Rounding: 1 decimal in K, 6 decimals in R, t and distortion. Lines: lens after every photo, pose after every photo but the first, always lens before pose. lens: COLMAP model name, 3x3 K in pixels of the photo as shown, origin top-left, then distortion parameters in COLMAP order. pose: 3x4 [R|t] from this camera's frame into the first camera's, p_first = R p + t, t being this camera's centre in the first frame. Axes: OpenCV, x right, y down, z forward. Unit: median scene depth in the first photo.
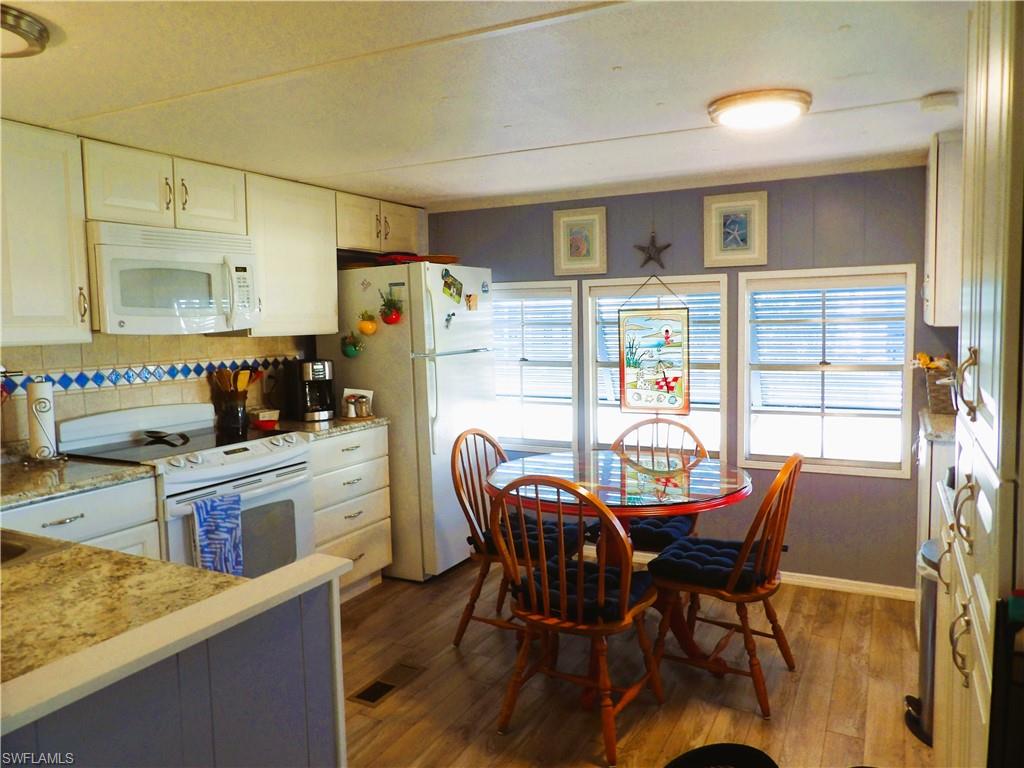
lens RADIAL K [[739.2, 0, 512.0], [0, 739.2, 384.0], [0, 0, 1]] dist [-0.033552, 0.037440]
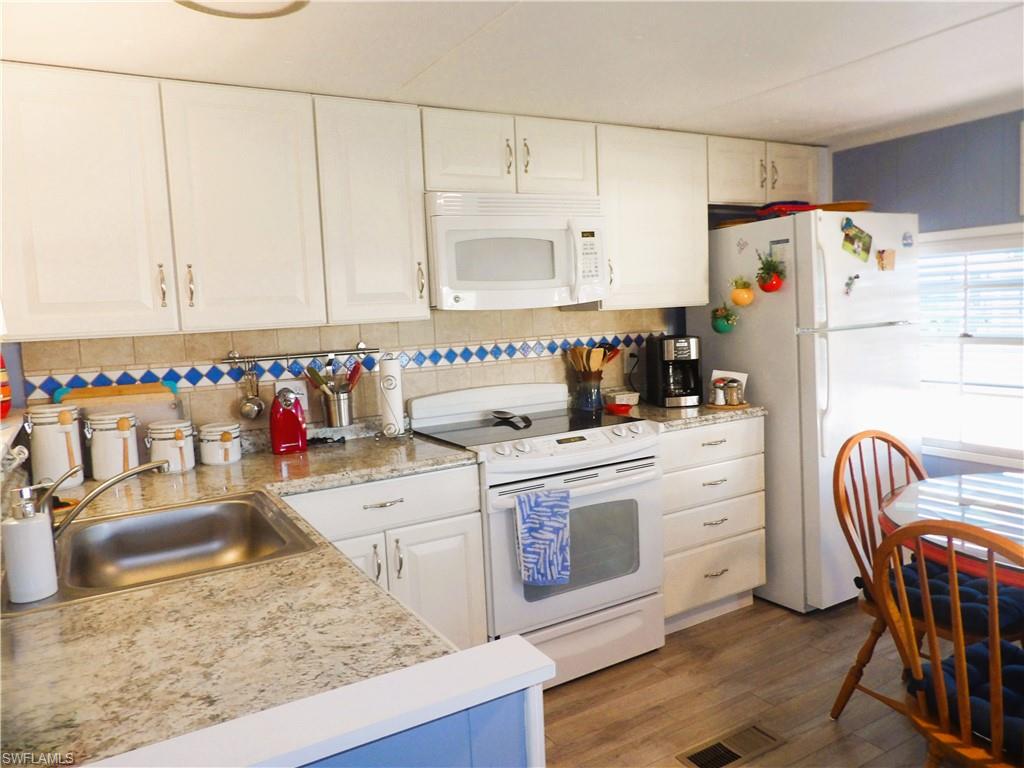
lens RADIAL K [[739.2, 0, 512.0], [0, 739.2, 384.0], [0, 0, 1]] dist [-0.033552, 0.037440]
pose [[0.846711, 0.031799, -0.531103, 0.030677], [-0.014124, 0.999204, 0.037308, -0.007361], [0.531866, -0.024088, 0.846486, 0.187486]]
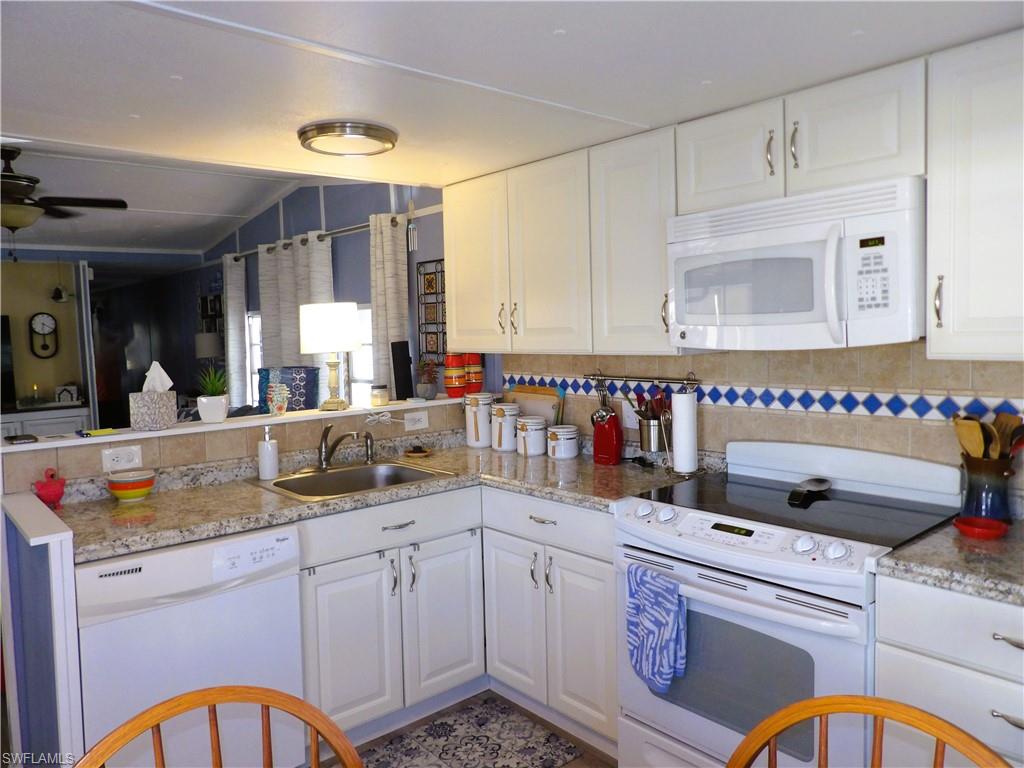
lens RADIAL K [[739.2, 0, 512.0], [0, 739.2, 384.0], [0, 0, 1]] dist [-0.033552, 0.037440]
pose [[-0.363425, 0.095642, -0.926701, 0.268055], [-0.050319, 0.991249, 0.122038, -0.097893], [0.930263, 0.090982, -0.355433, 0.916494]]
